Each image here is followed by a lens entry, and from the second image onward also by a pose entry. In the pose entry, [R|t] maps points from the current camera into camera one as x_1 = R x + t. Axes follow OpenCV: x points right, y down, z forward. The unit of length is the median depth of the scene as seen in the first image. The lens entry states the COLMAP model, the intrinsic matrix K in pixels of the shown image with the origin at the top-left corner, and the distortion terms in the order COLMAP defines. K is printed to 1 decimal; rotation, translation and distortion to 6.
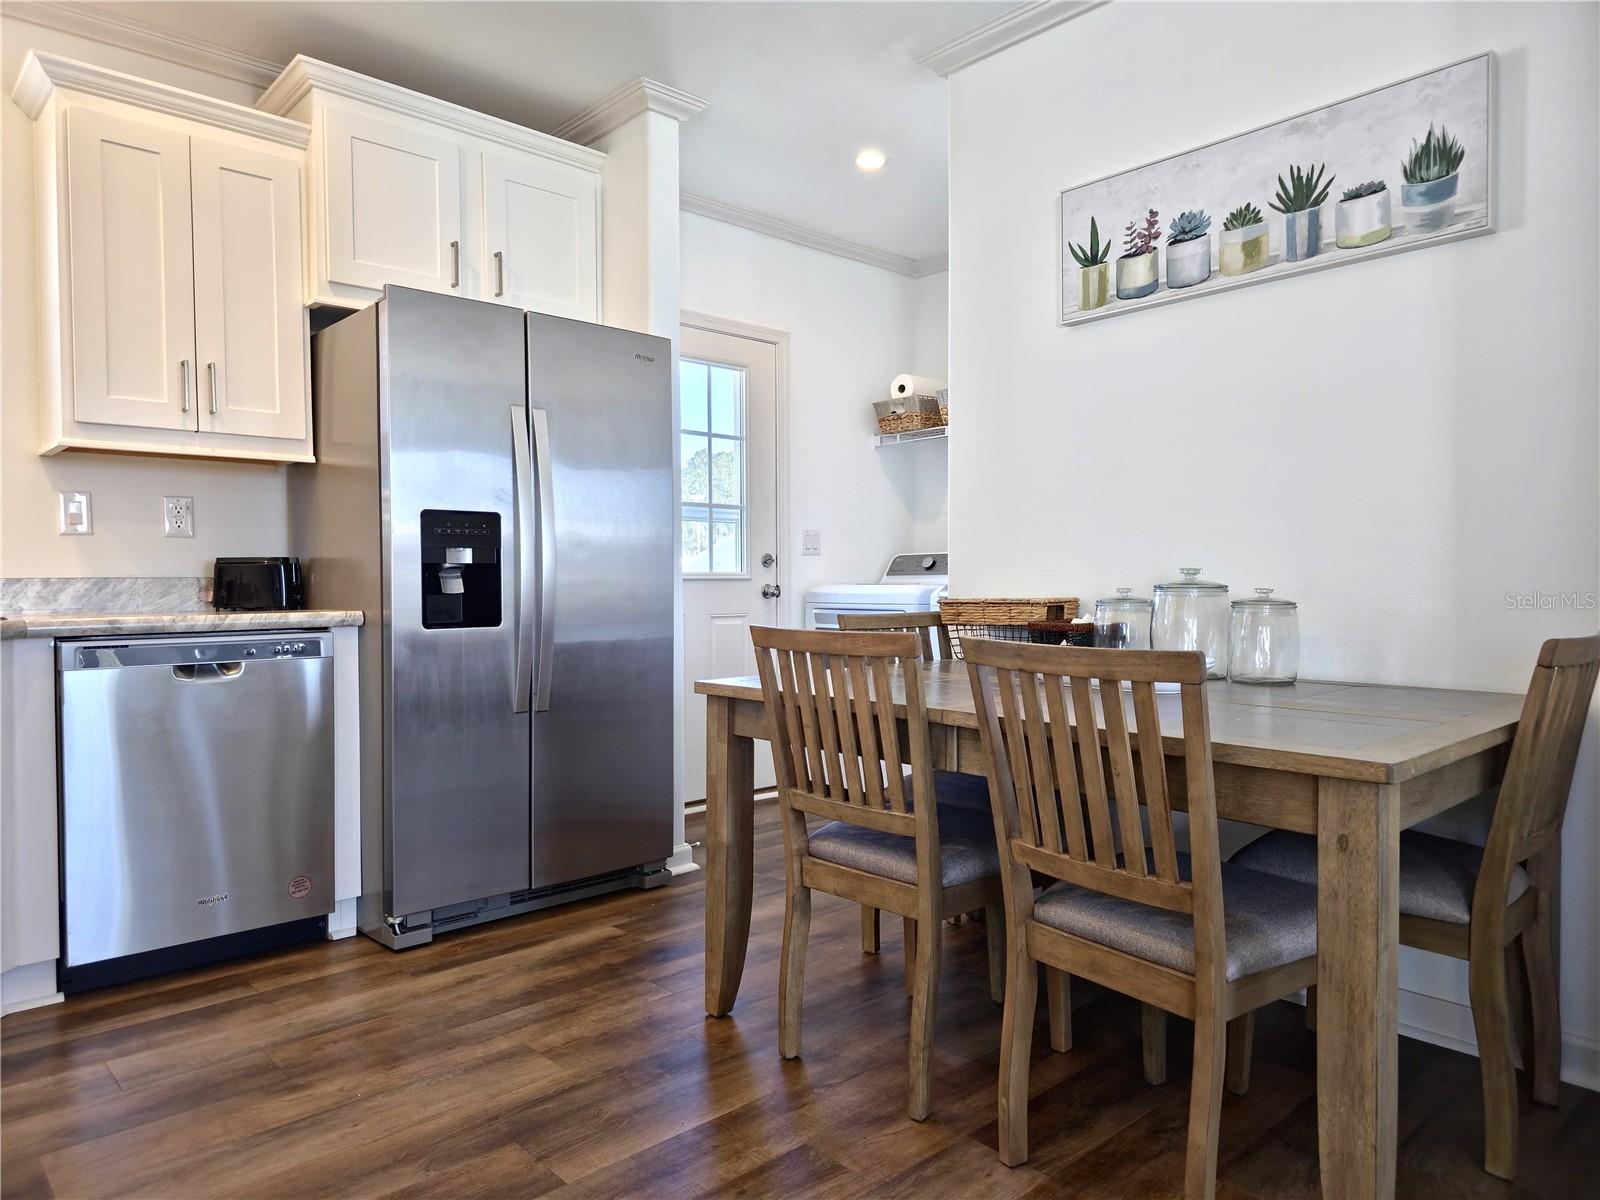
lens RADIAL K [[1055.0, 0, 808.3], [0, 1055.0, 605.8], [0, 0, 1]] dist [0.078729, -0.084022]
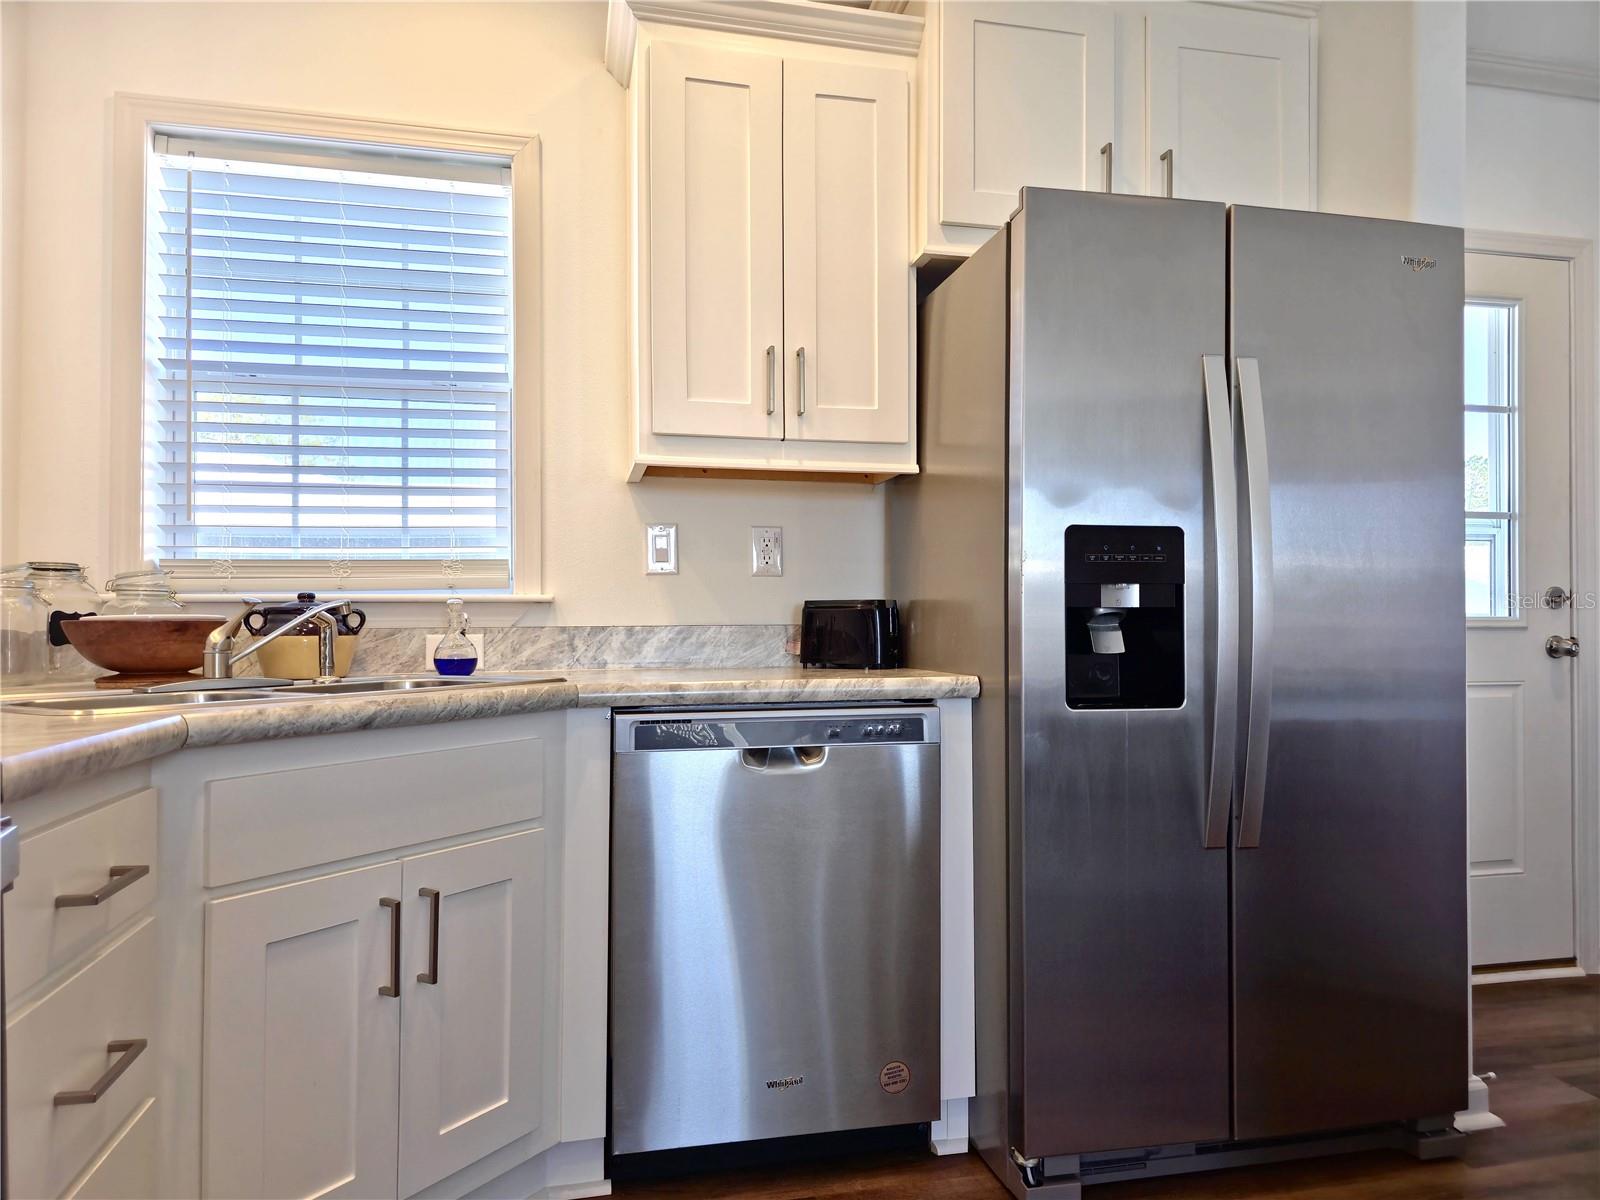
lens RADIAL K [[1055.0, 0, 808.3], [0, 1055.0, 605.8], [0, 0, 1]] dist [0.078729, -0.084022]
pose [[0.864365, -0.001958, -0.502861, -0.166194], [-0.016044, 0.999376, -0.031469, -0.017586], [0.502609, 0.035268, 0.863794, 0.346471]]
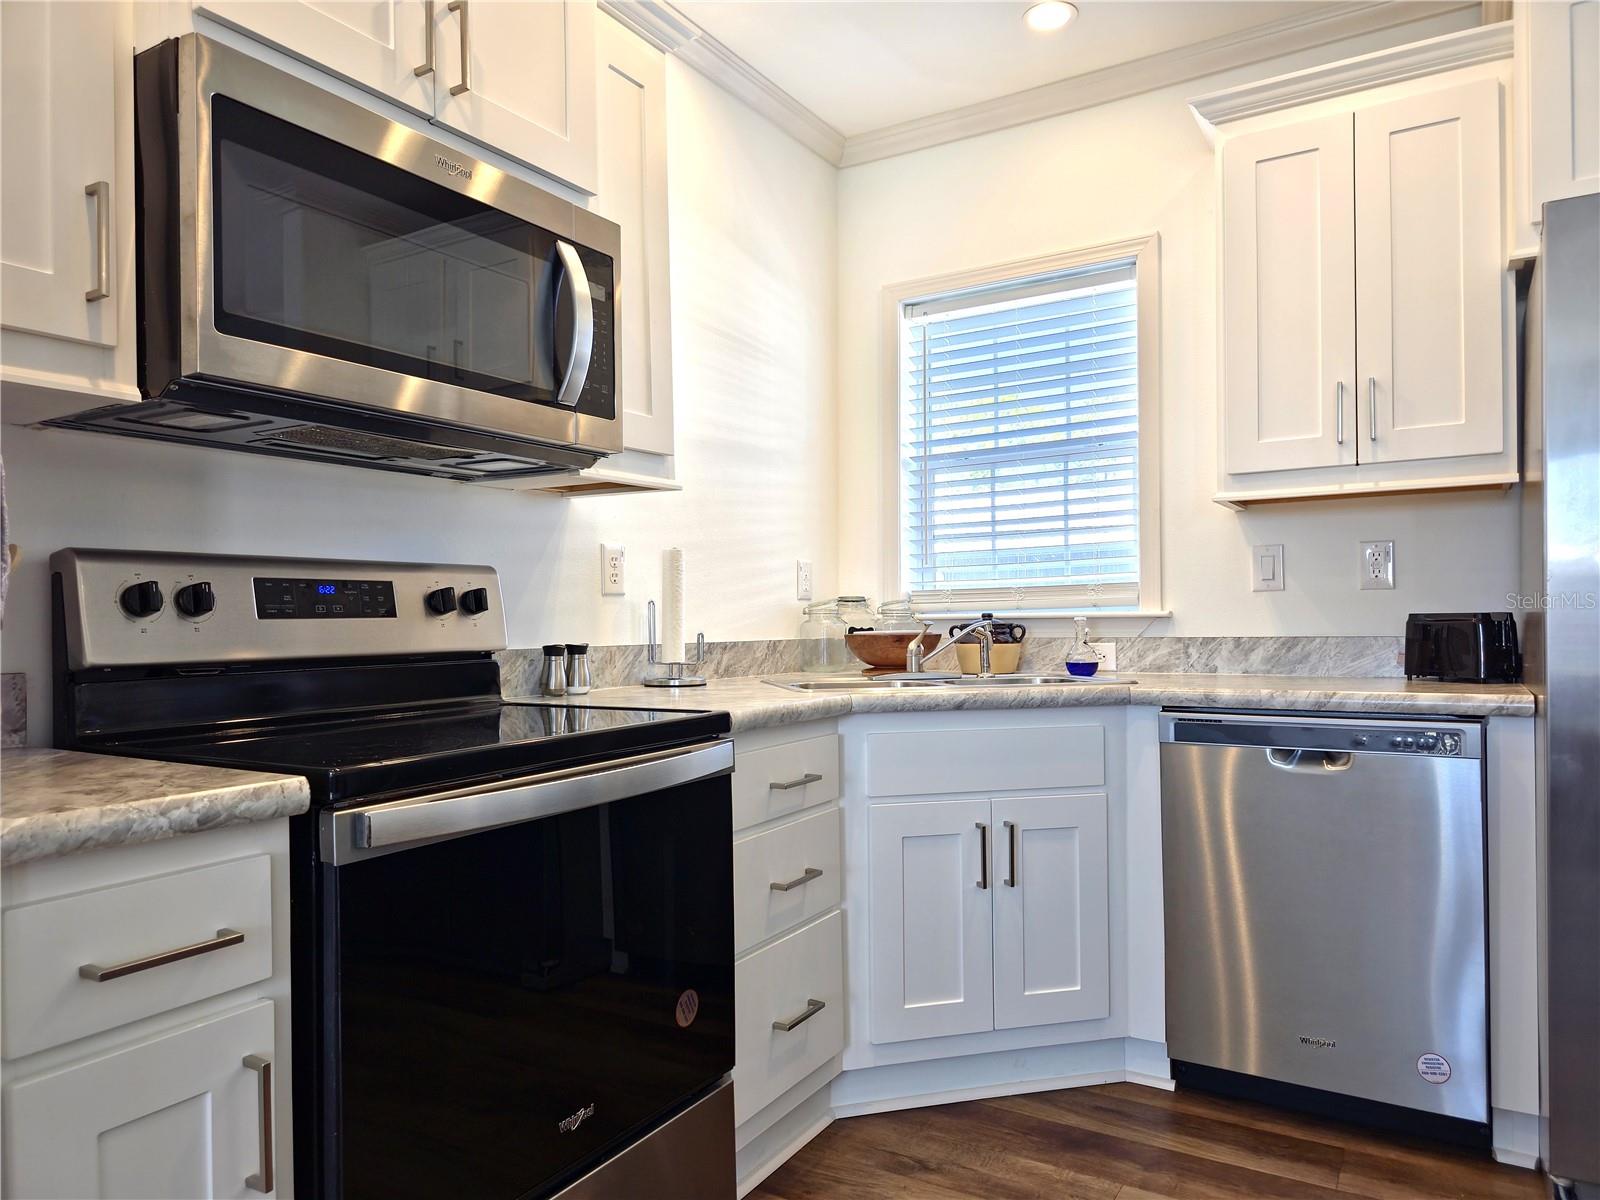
lens RADIAL K [[1055.0, 0, 808.3], [0, 1055.0, 605.8], [0, 0, 1]] dist [0.078729, -0.084022]
pose [[0.262134, -0.007078, -0.965005, 0.116757], [-0.013737, 0.999844, -0.011065, -0.037701], [0.964934, 0.016156, 0.261996, 0.371067]]
